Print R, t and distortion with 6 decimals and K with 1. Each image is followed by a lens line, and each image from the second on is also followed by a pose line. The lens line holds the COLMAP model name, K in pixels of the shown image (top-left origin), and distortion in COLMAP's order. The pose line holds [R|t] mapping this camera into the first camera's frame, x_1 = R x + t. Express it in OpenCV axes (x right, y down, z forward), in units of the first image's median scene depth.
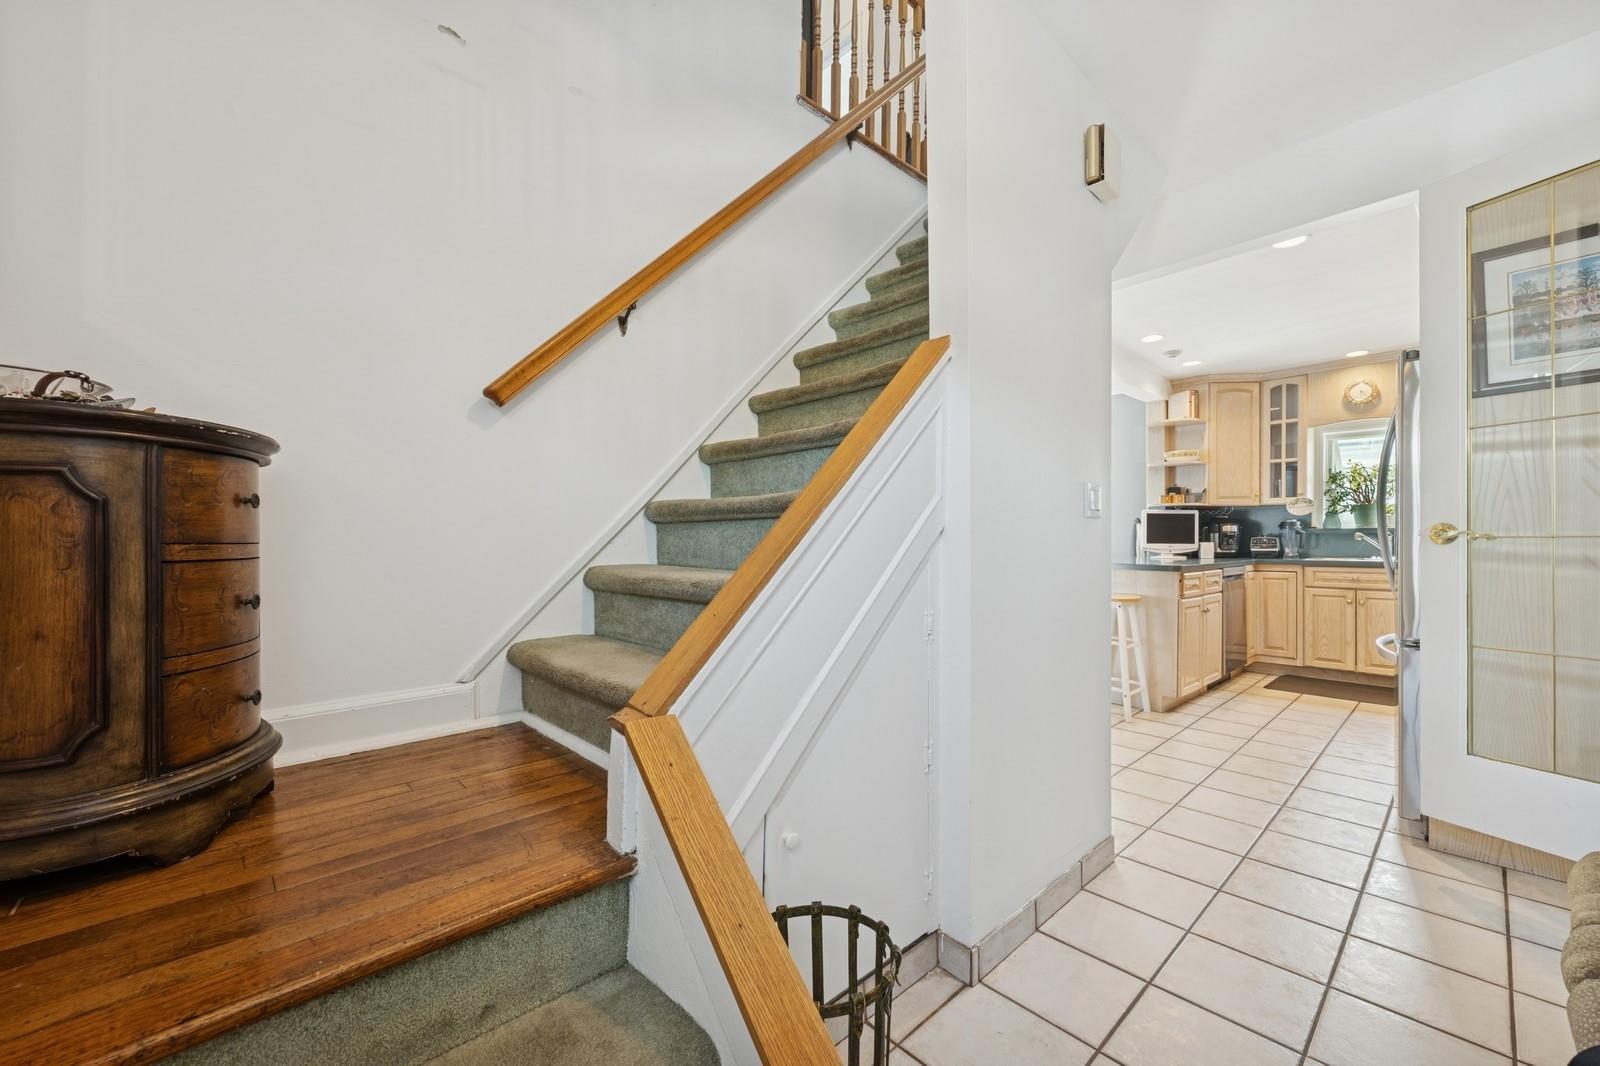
lens RADIAL K [[633.9, 0, 801.1], [0, 633.9, 541.2], [0, 0, 1]] dist [0.001005, 0.000240]
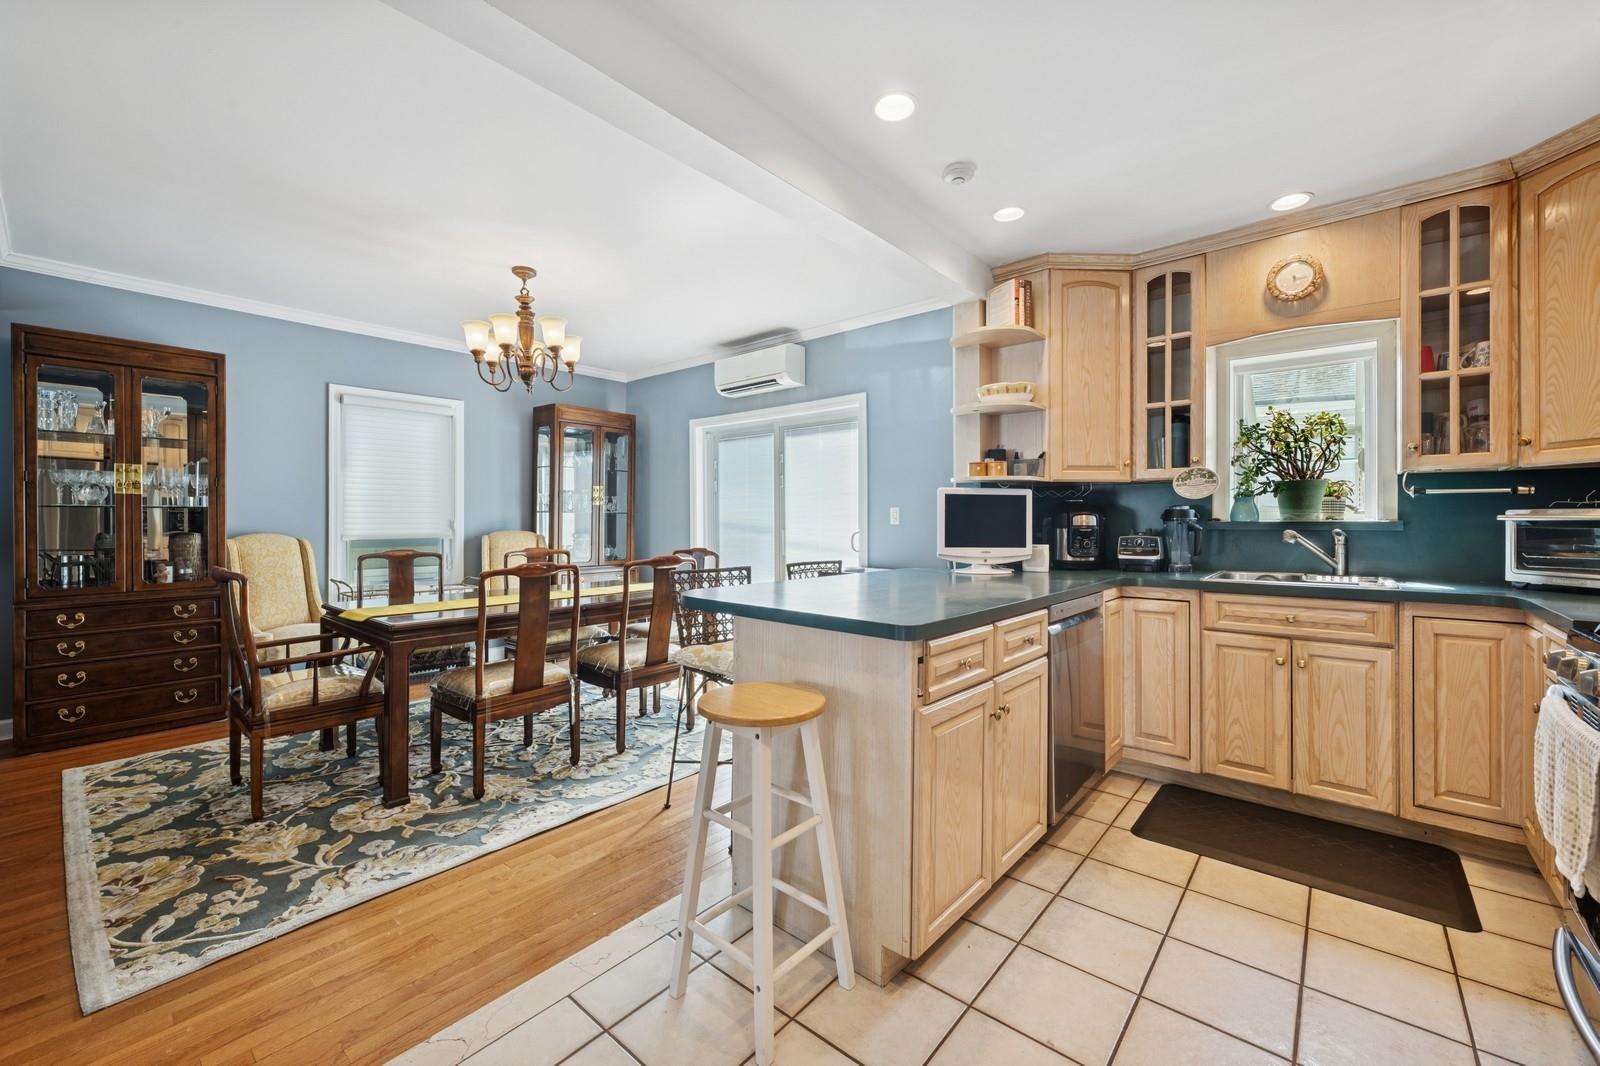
lens RADIAL K [[640.8, 0, 801.0], [0, 640.8, 520.8], [0, 0, 1]] dist [-0.000224, 0.000166]
pose [[0.993023, 0.001551, 0.117914, 0.355406], [-0.000959, 0.999987, -0.005079, -0.017020], [-0.117920, 0.004930, 0.993011, 0.454606]]
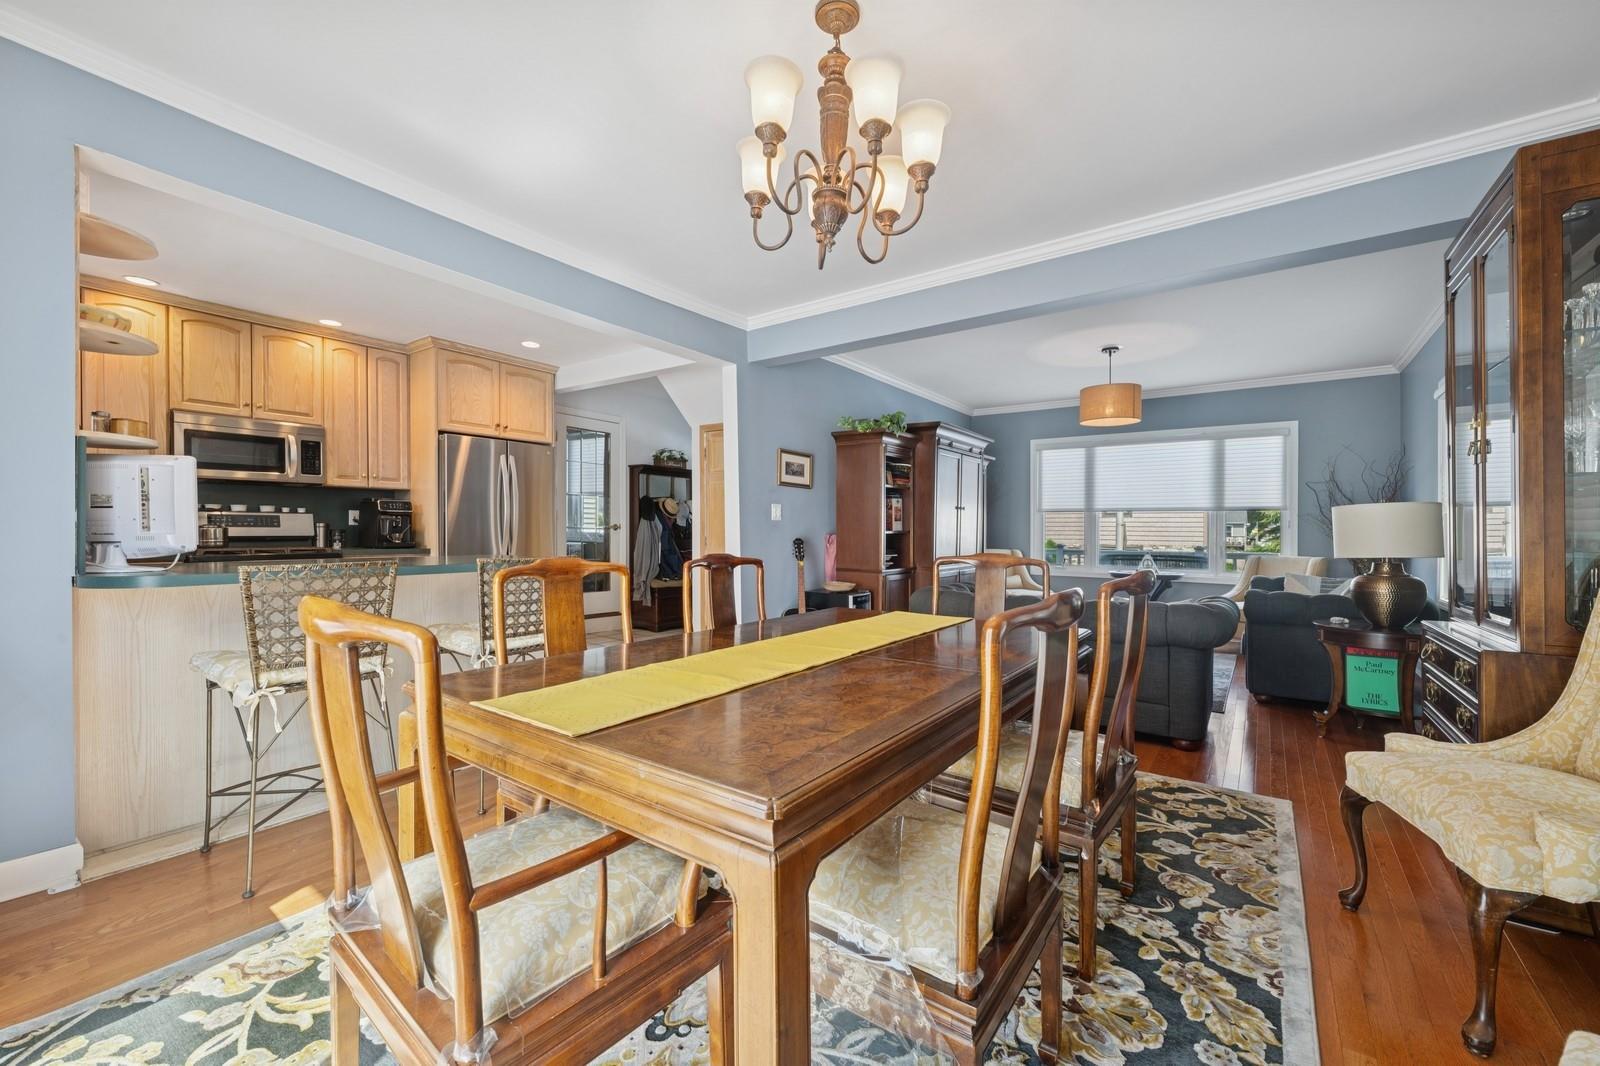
lens RADIAL K [[640.8, 0, 801.0], [0, 640.8, 520.8], [0, 0, 1]] dist [-0.000224, 0.000166]
pose [[-0.980273, -0.004174, -0.197602, 0.228240], [-0.002425, 0.999956, -0.009093, -0.002838], [0.197631, -0.008434, -0.980240, 1.519847]]
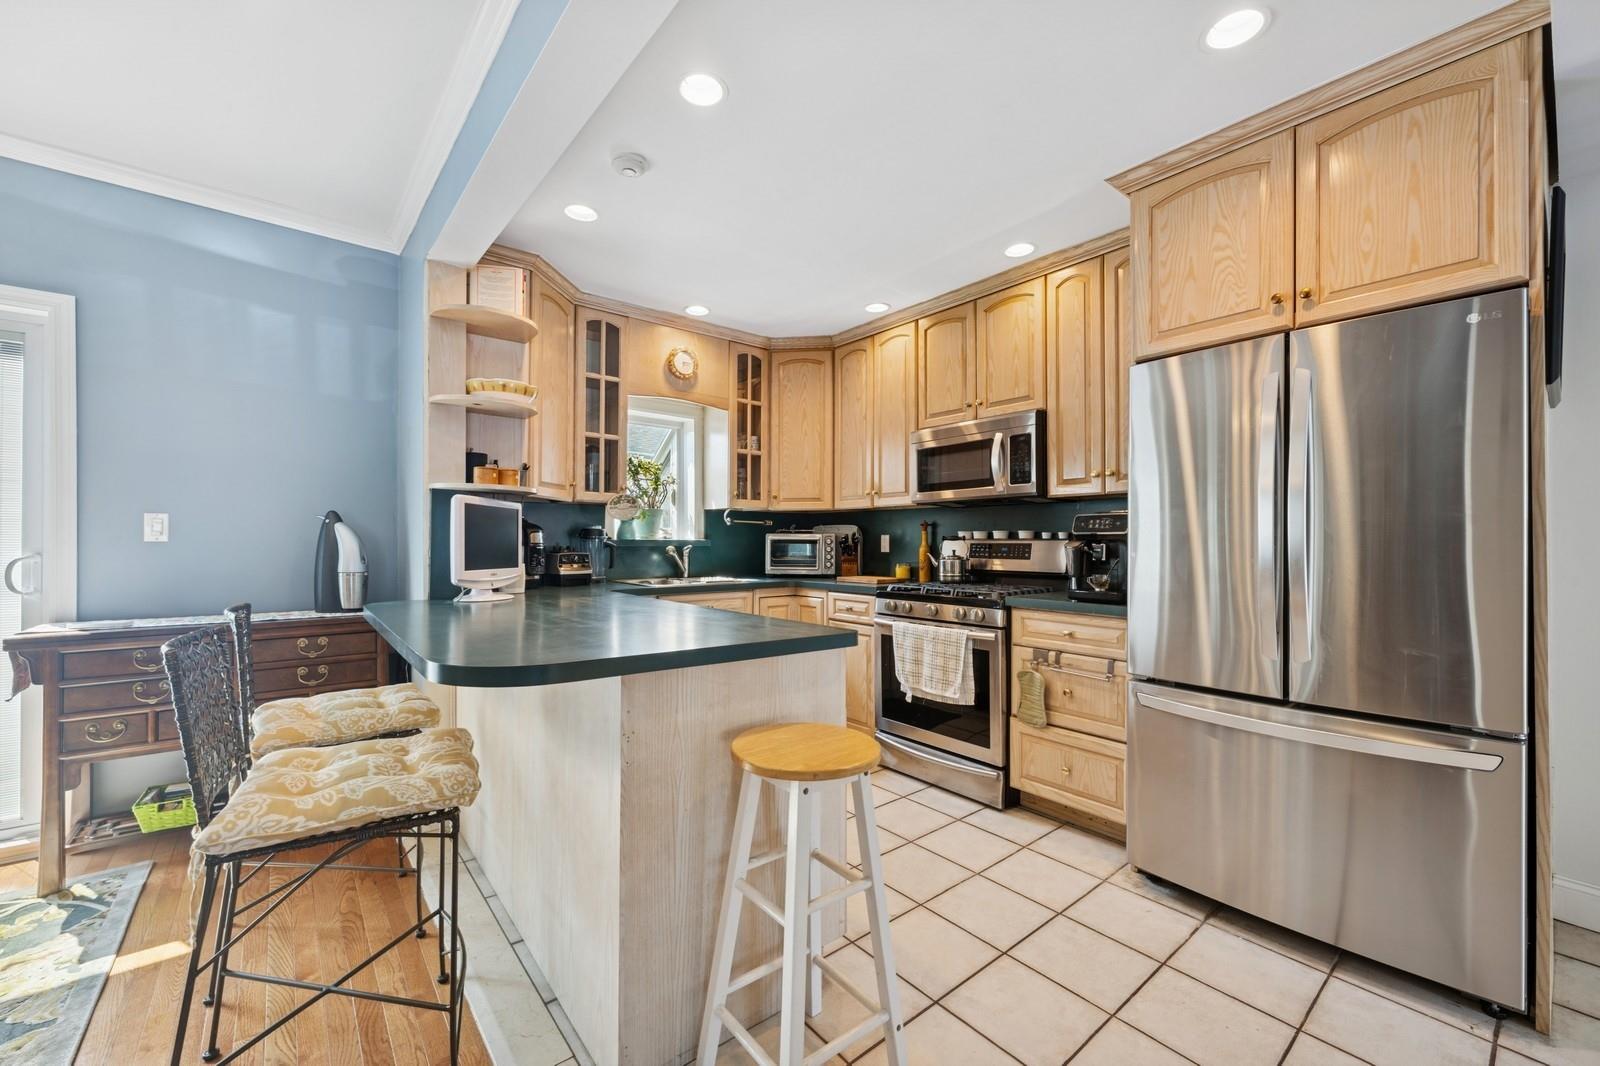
lens RADIAL K [[633.9, 0, 801.1], [0, 633.9, 541.2], [0, 0, 1]] dist [0.001005, 0.000240]
pose [[0.061124, 0.002358, 0.998127, 0.114254], [-0.000749, 0.999997, -0.002316, -0.016383], [-0.998130, -0.000606, 0.061125, 0.747154]]
